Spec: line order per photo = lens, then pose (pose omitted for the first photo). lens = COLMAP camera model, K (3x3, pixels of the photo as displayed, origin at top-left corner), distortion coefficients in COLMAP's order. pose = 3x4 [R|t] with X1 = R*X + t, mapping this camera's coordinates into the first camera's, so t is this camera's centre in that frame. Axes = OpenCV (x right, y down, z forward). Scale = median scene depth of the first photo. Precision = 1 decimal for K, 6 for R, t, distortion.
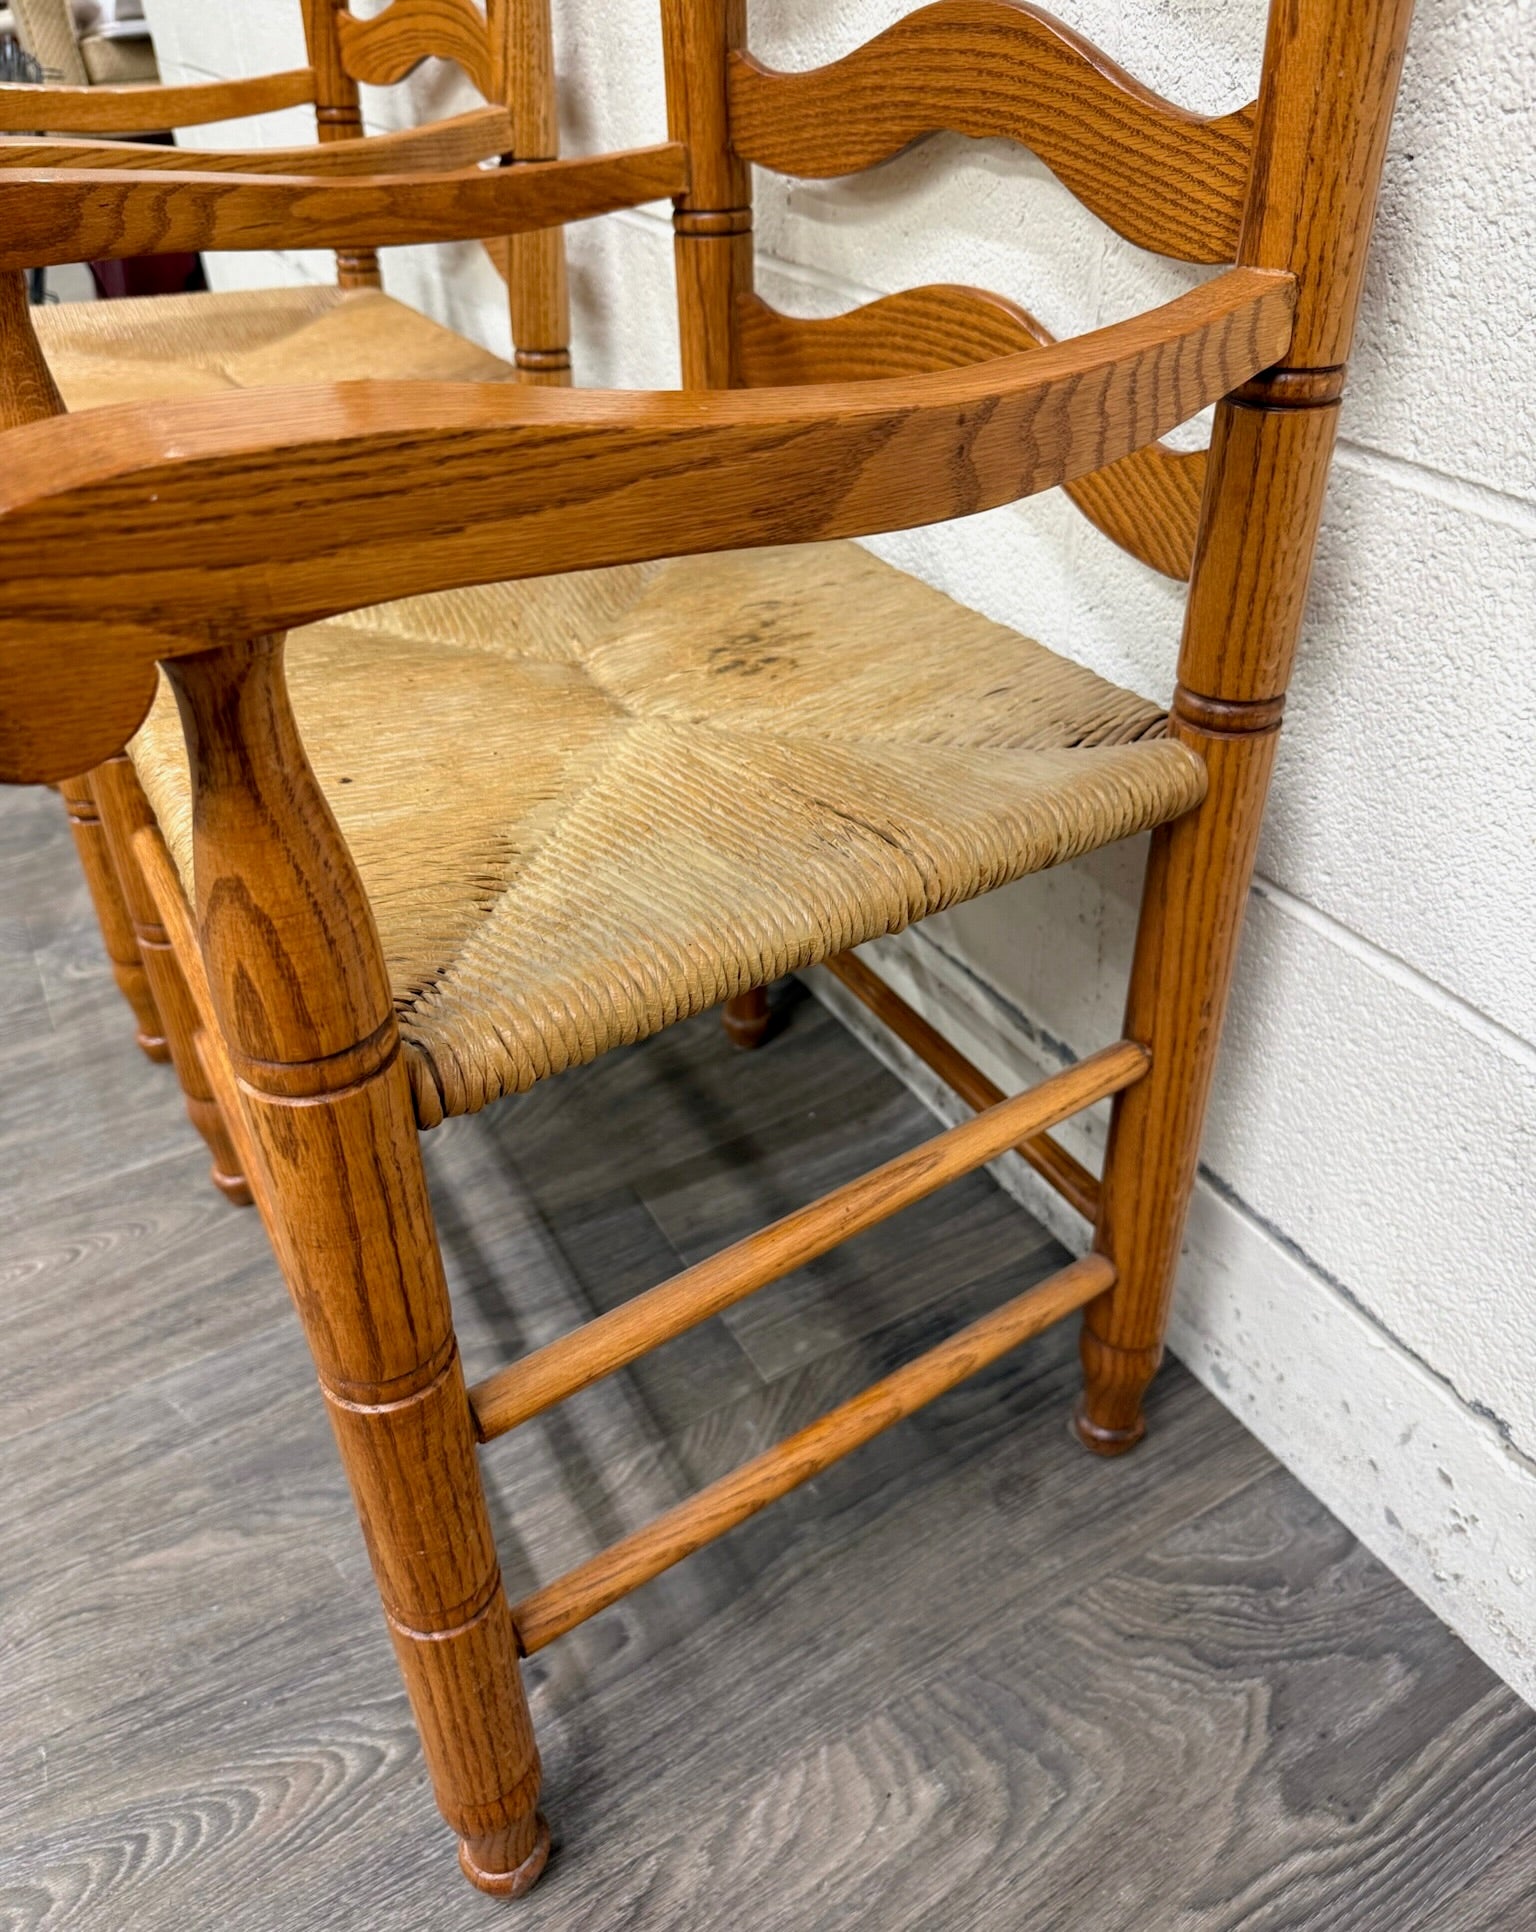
lens RADIAL K [[1517.6, 0, 777.1], [0, 1517.6, 916.0], [0, 0, 1]] dist [-0.024921, 0.004943]
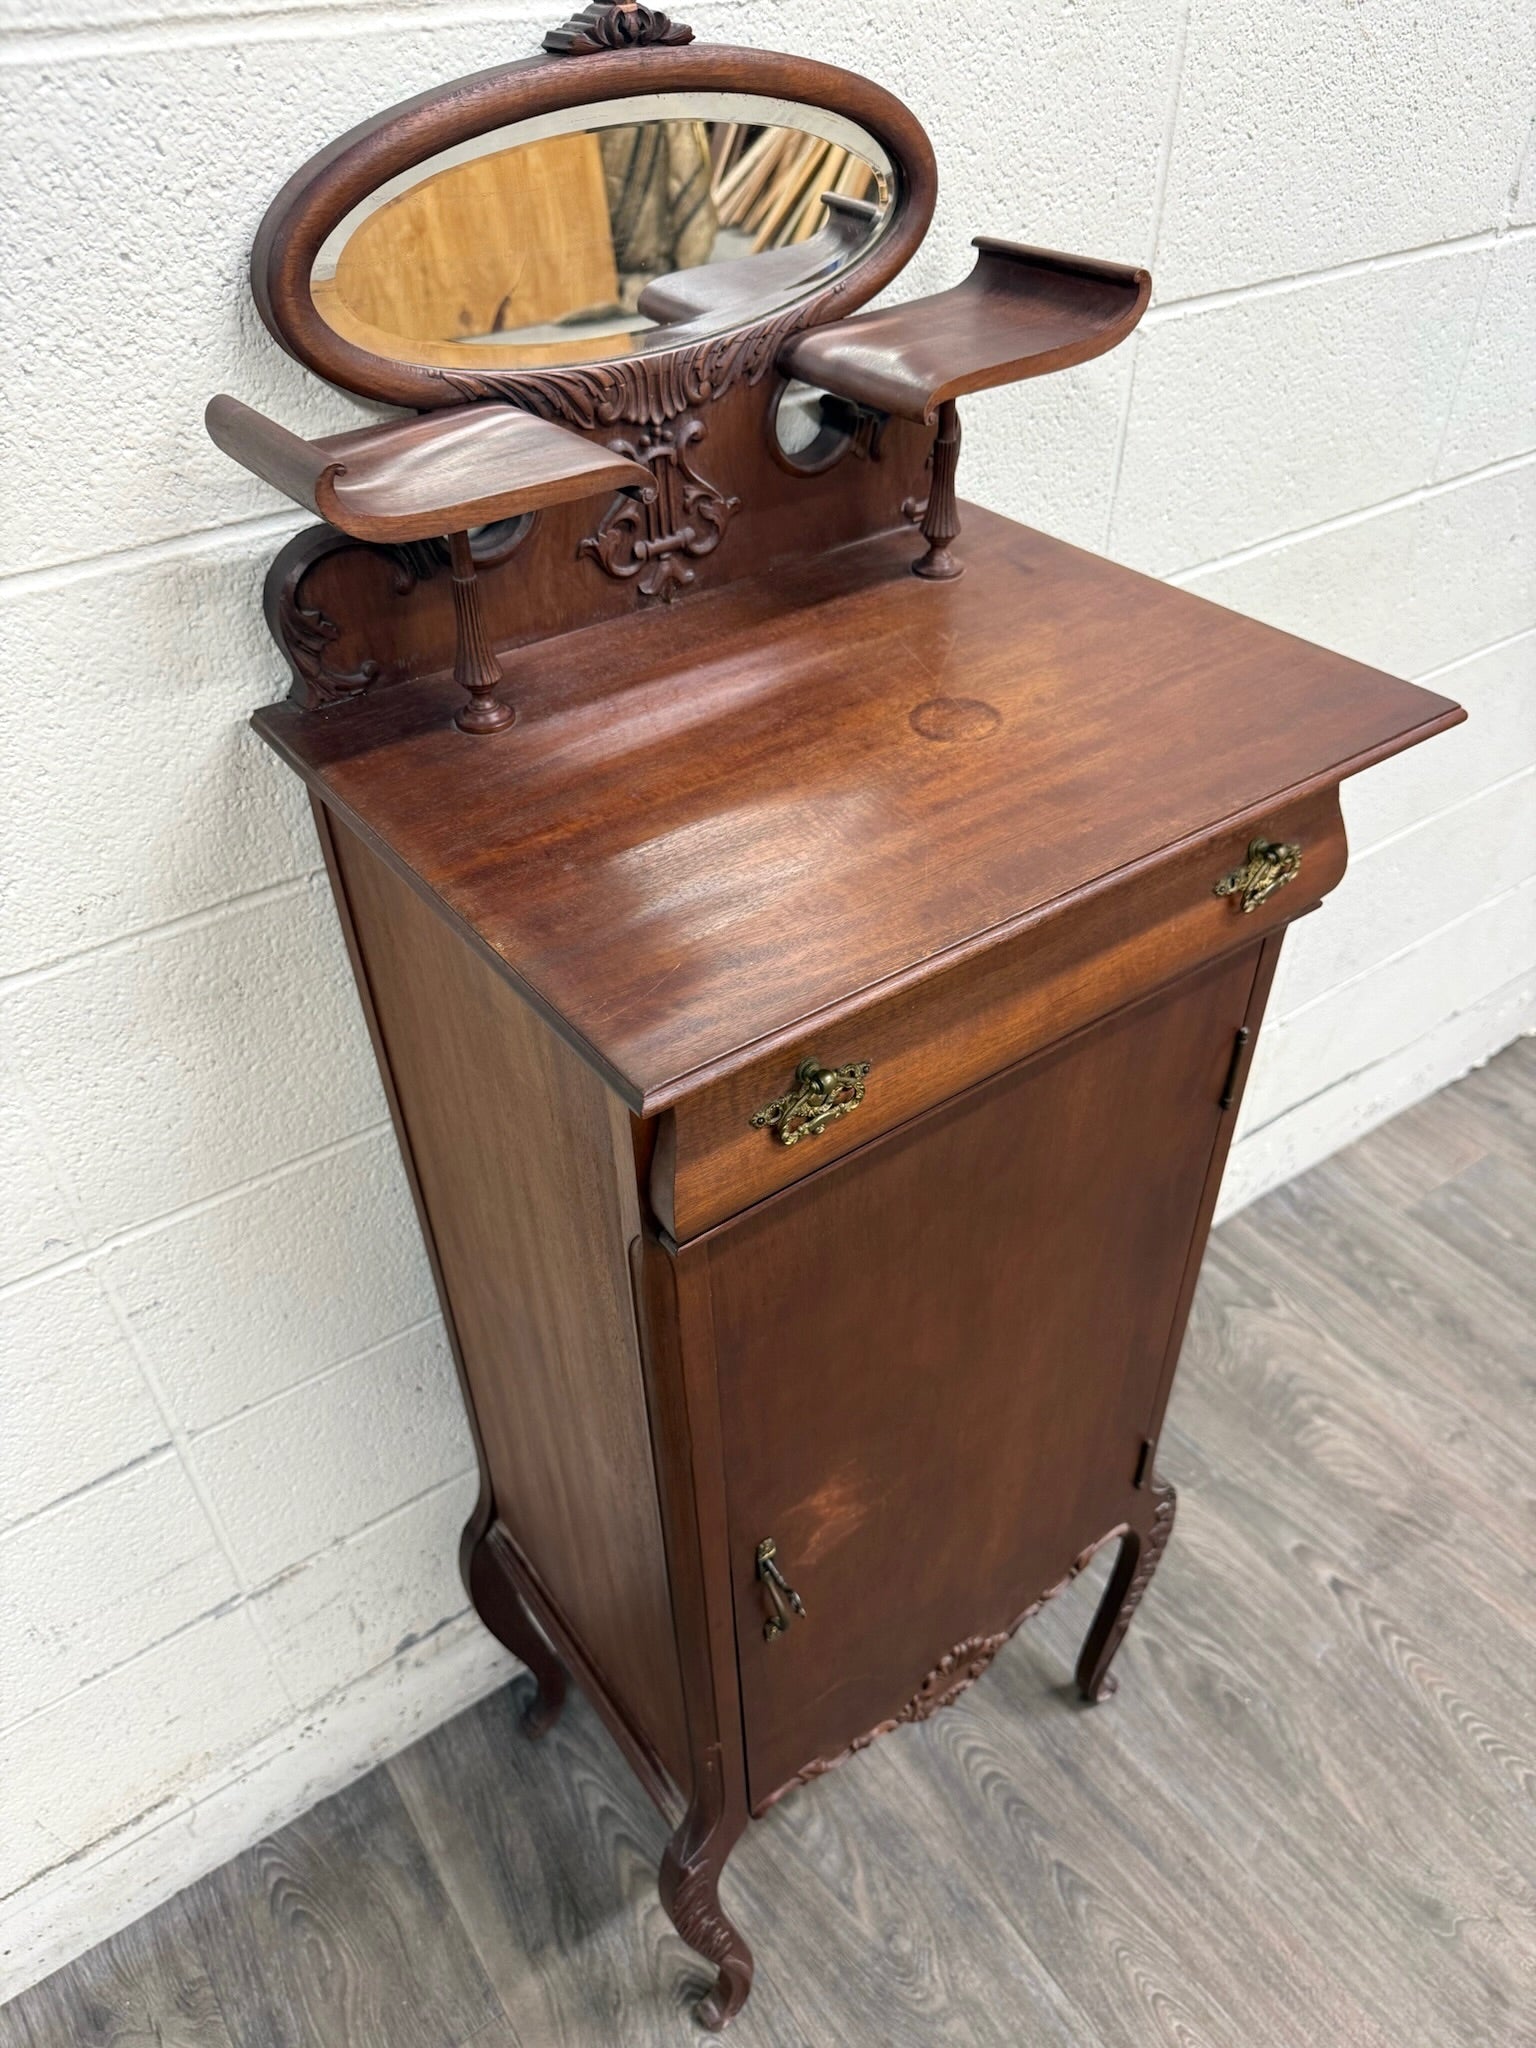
lens RADIAL K [[1488.3, 0, 772.4], [0, 1488.3, 1036.2], [0, 0, 1]] dist [-0.006446, 0.000350]
pose [[-0.102542, -0.619012, 0.778659, -1.280368], [0.573085, 0.603057, 0.554883, -1.615210], [-0.813055, 0.503136, 0.292908, 0.697473]]
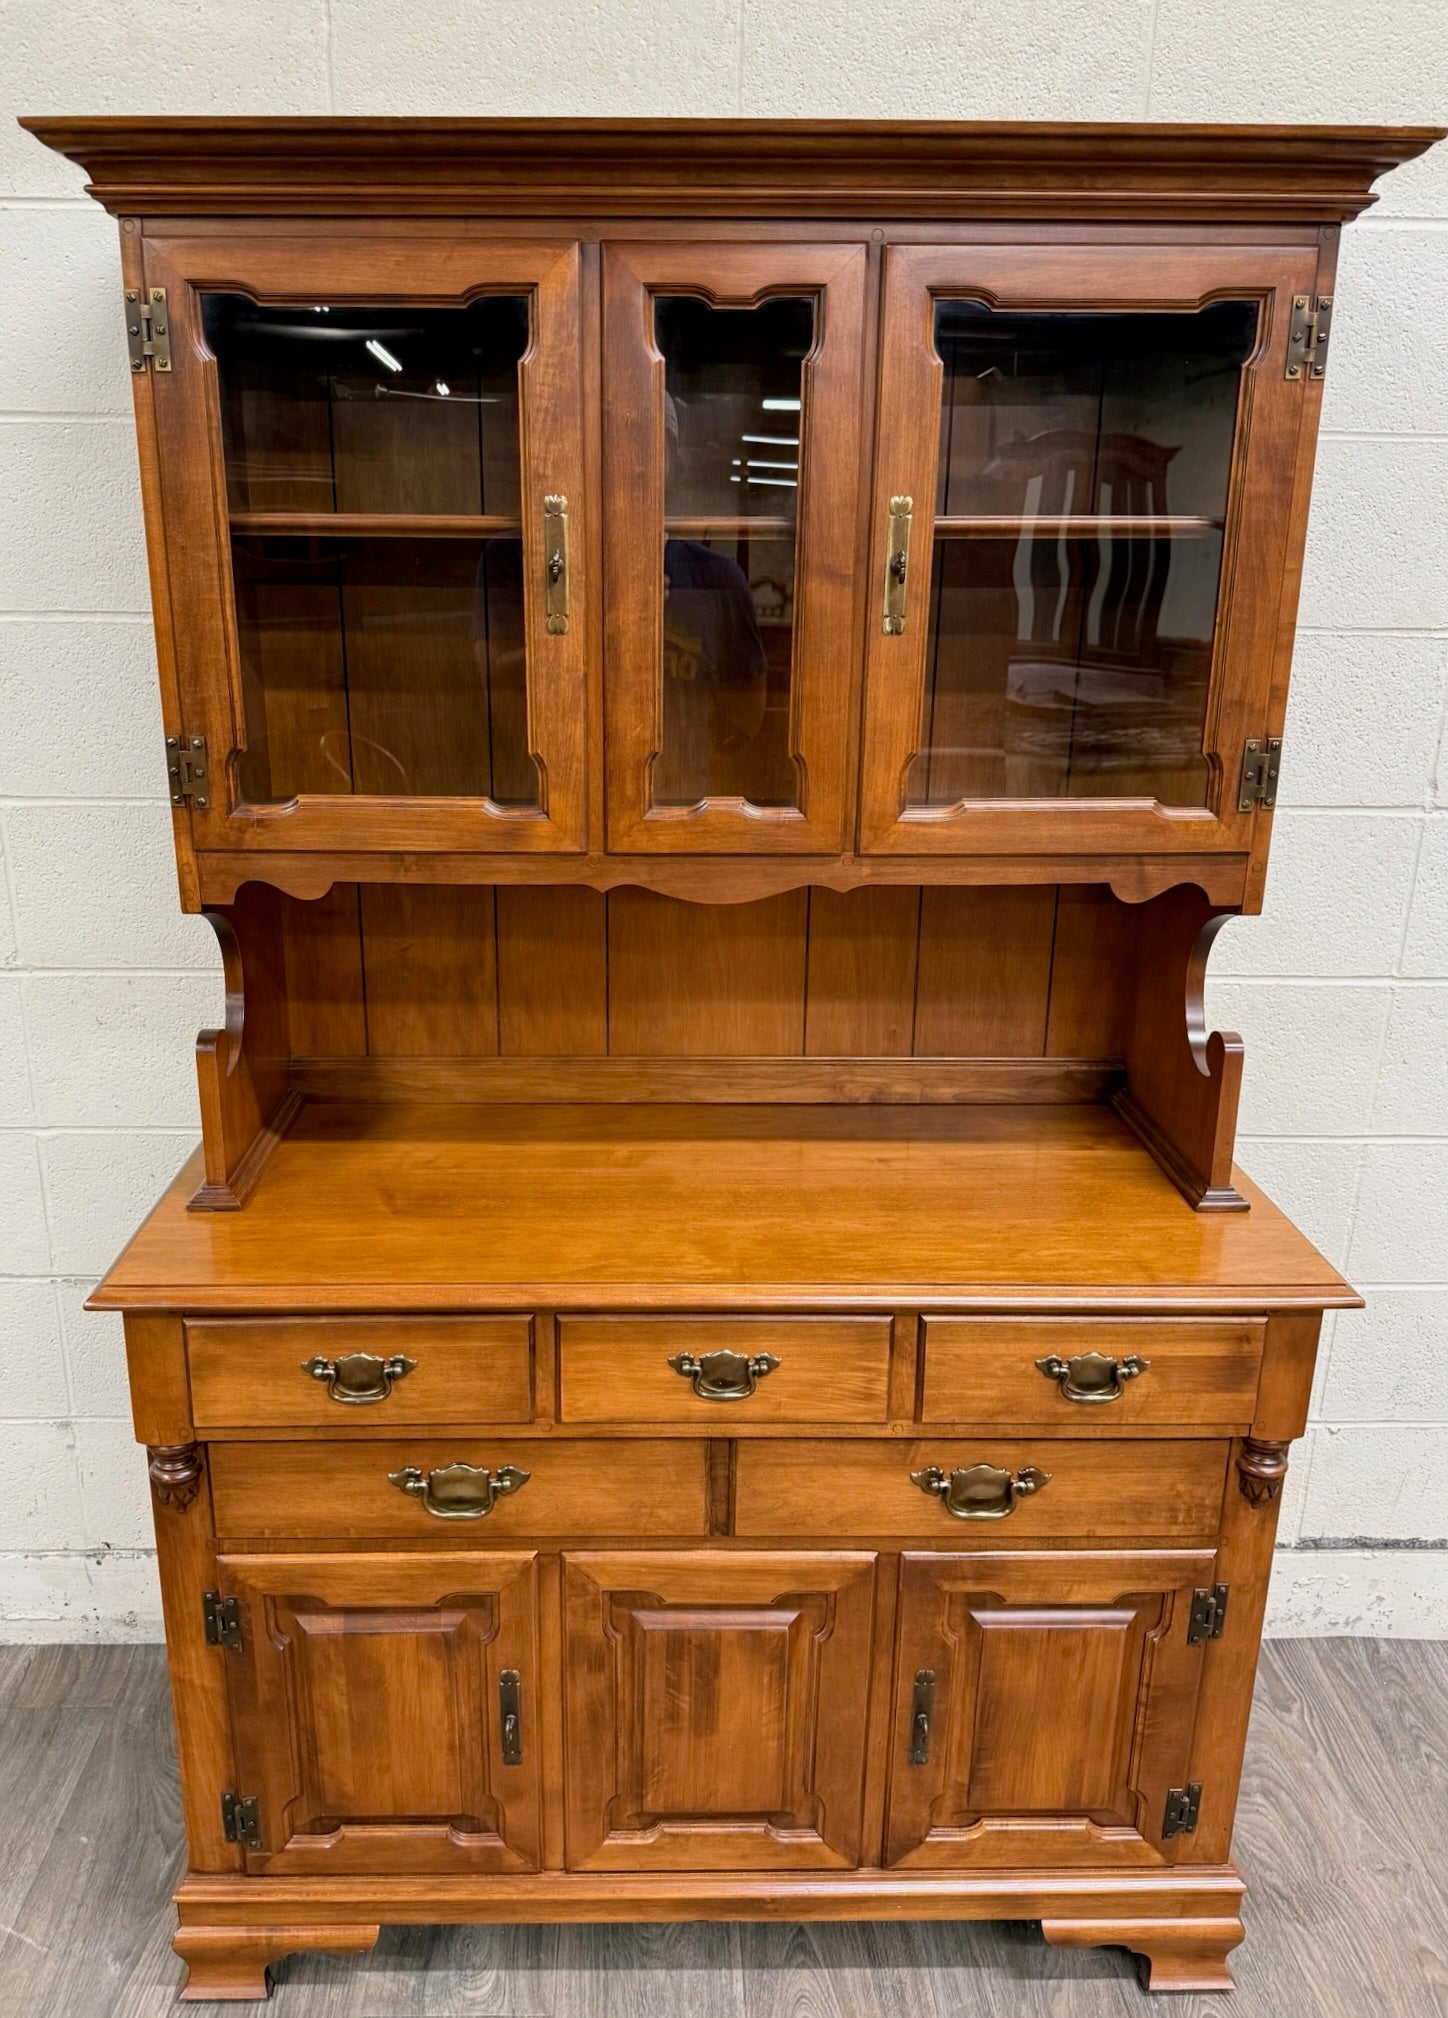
lens RADIAL K [[1567.6, 0, 655.2], [0, 1567.6, 987.9], [0, 0, 1]] dist [-0.008637, -0.007791]
pose [[0.480993, -0.240202, 0.843178, -2.288889], [0.477442, 0.878385, -0.022126, -1.058681], [-0.735320, 0.413211, 0.537179, -0.242512]]
